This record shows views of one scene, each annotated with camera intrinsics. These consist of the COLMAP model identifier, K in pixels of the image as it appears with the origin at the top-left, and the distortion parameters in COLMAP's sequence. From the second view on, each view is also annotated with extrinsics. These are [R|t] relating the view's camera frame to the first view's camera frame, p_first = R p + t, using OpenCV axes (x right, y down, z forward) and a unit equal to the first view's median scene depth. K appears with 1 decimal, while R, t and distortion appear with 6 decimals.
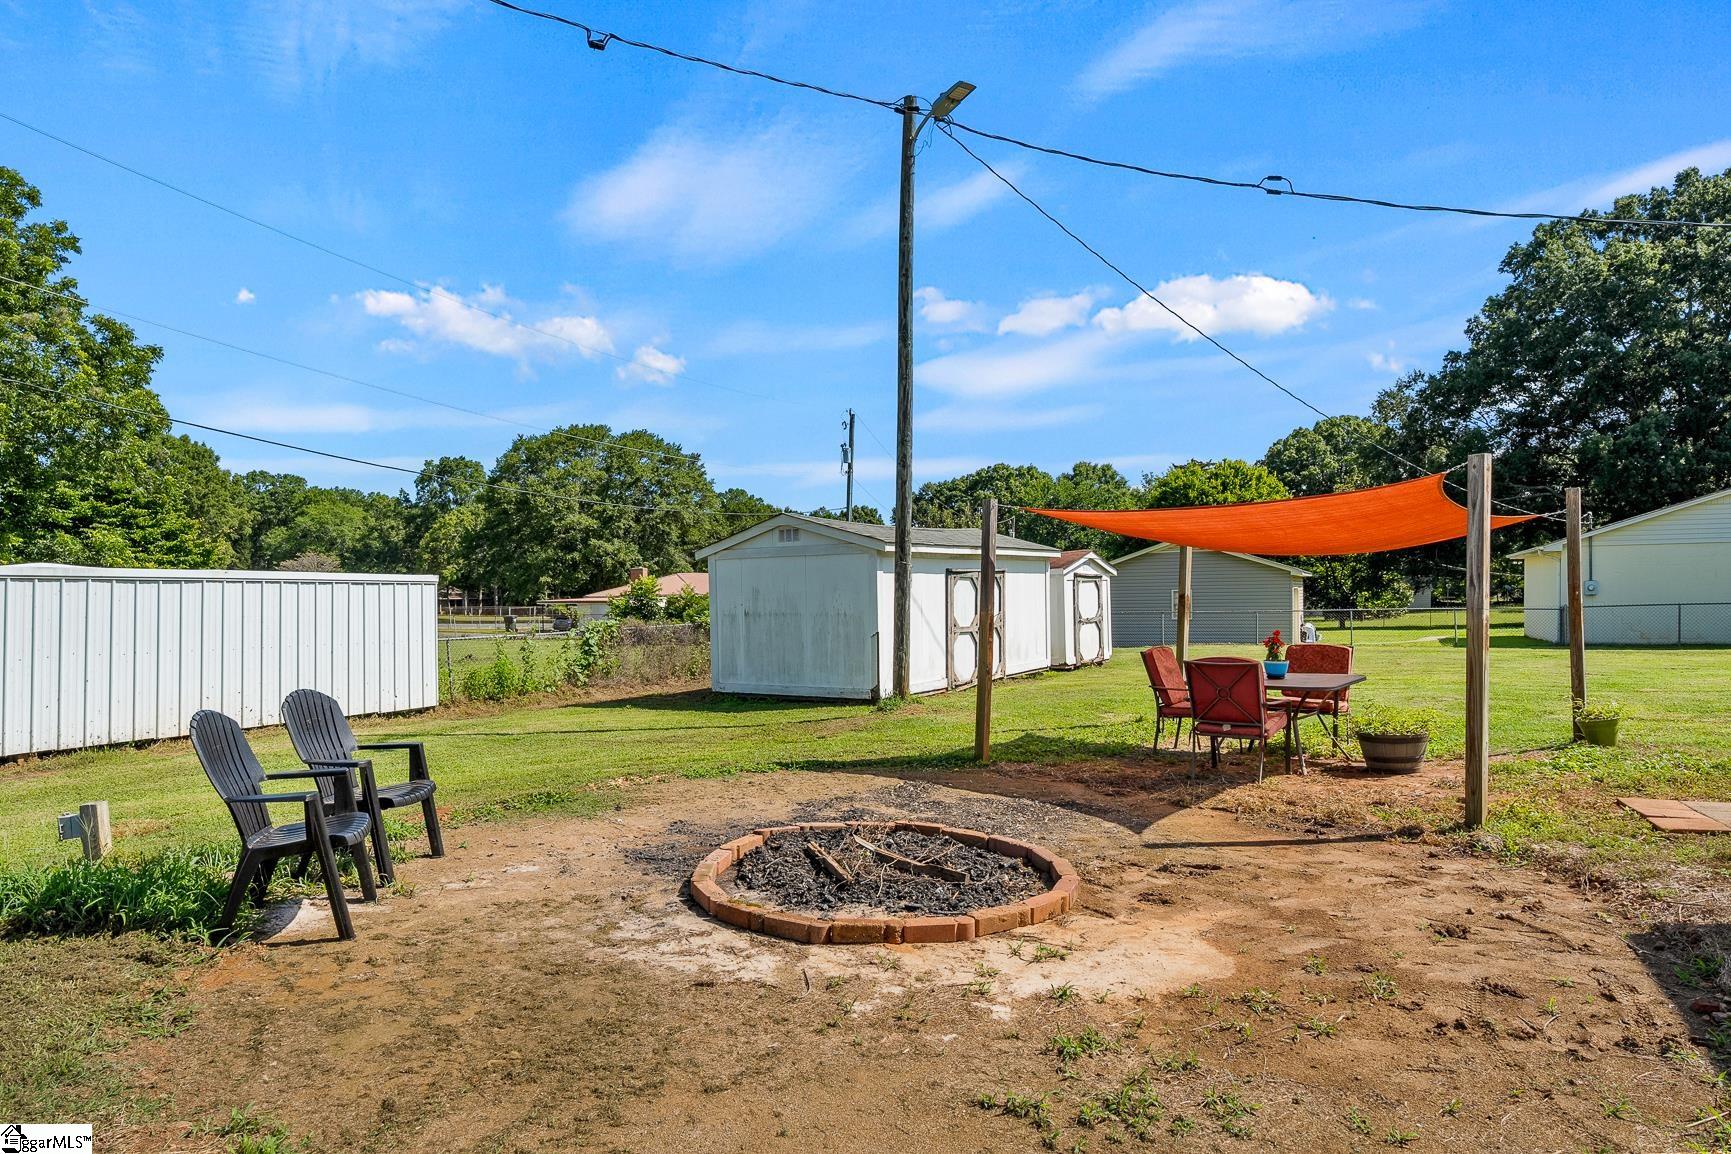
lens RADIAL K [[979.9, 0, 857.9], [0, 979.9, 623.2], [0, 0, 1]] dist [-0.009423, 0.000606]
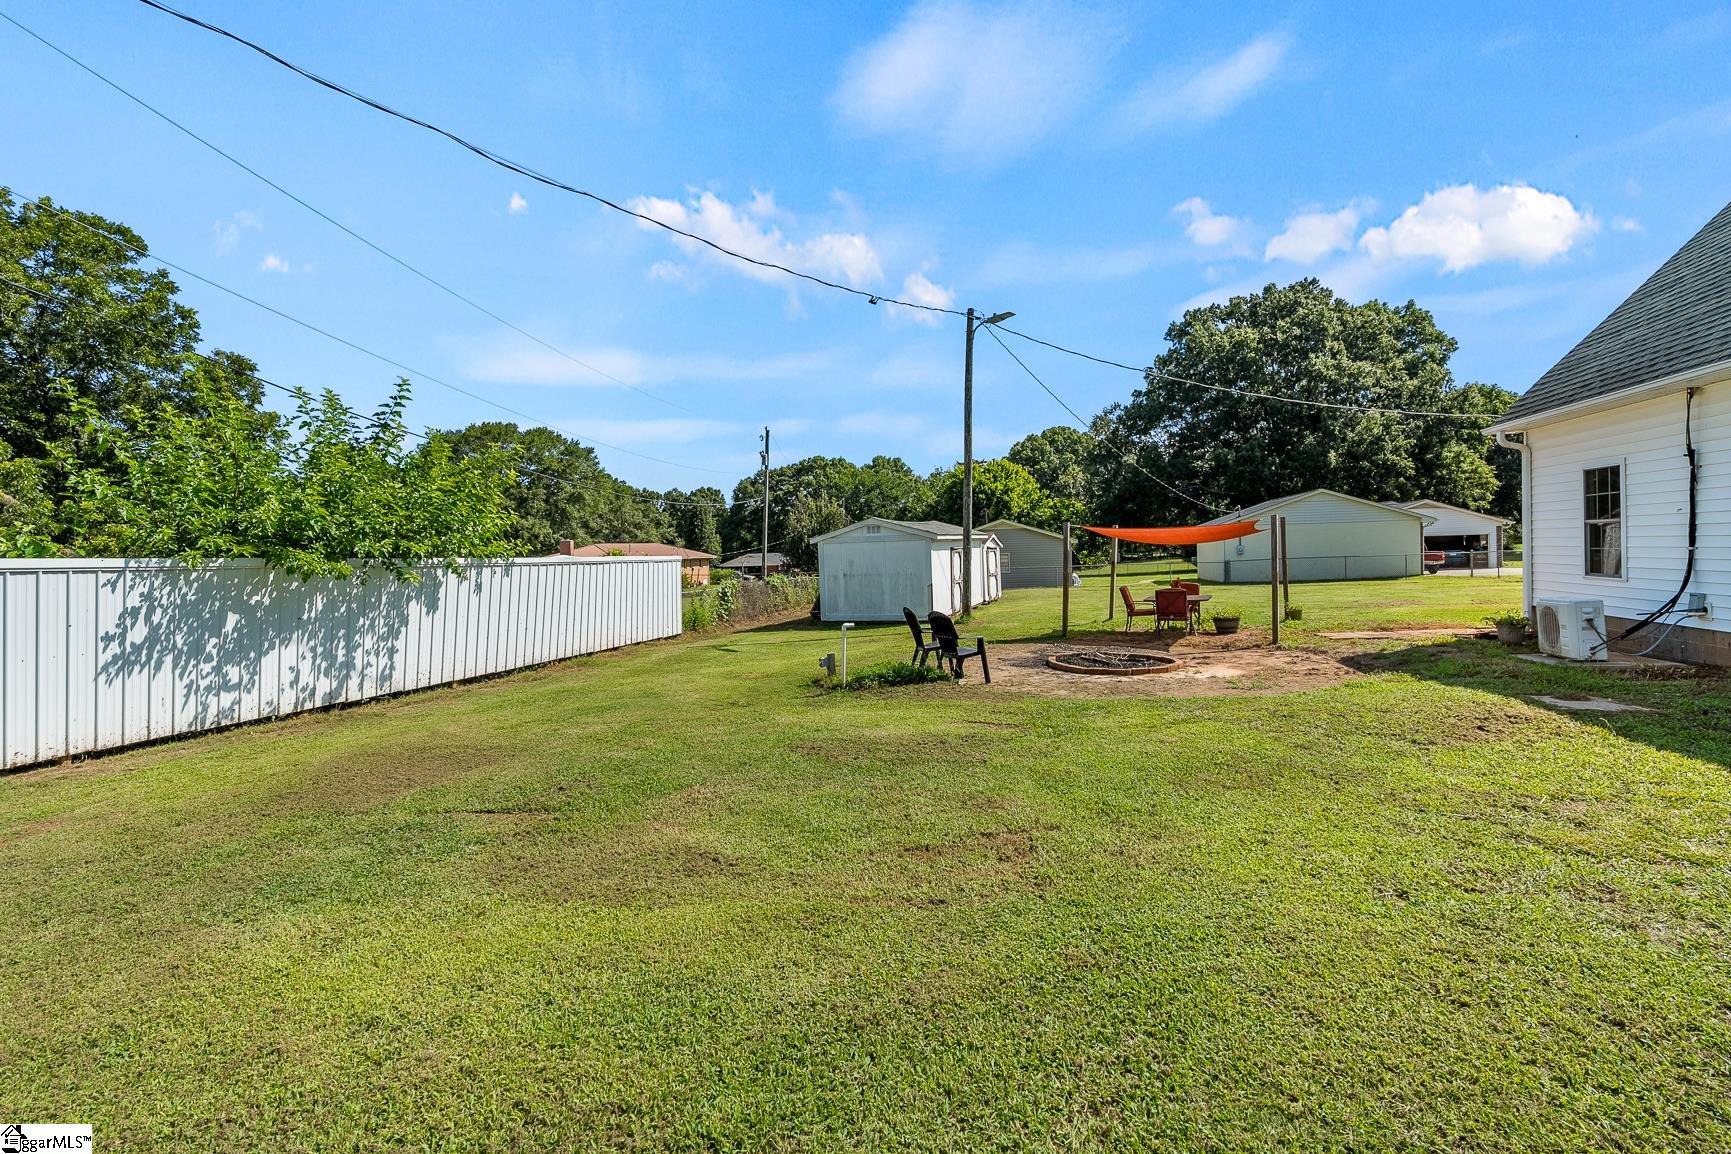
lens RADIAL K [[786.1, 0, 865.5], [0, 786.1, 577.0], [0, 0, 1]] dist [-0.014978, 0.000063]
pose [[0.972130, -0.022312, 0.233377, -0.099635], [0.022602, 0.999744, 0.001429, -0.001796], [-0.233349, 0.003886, 0.972385, -0.089326]]
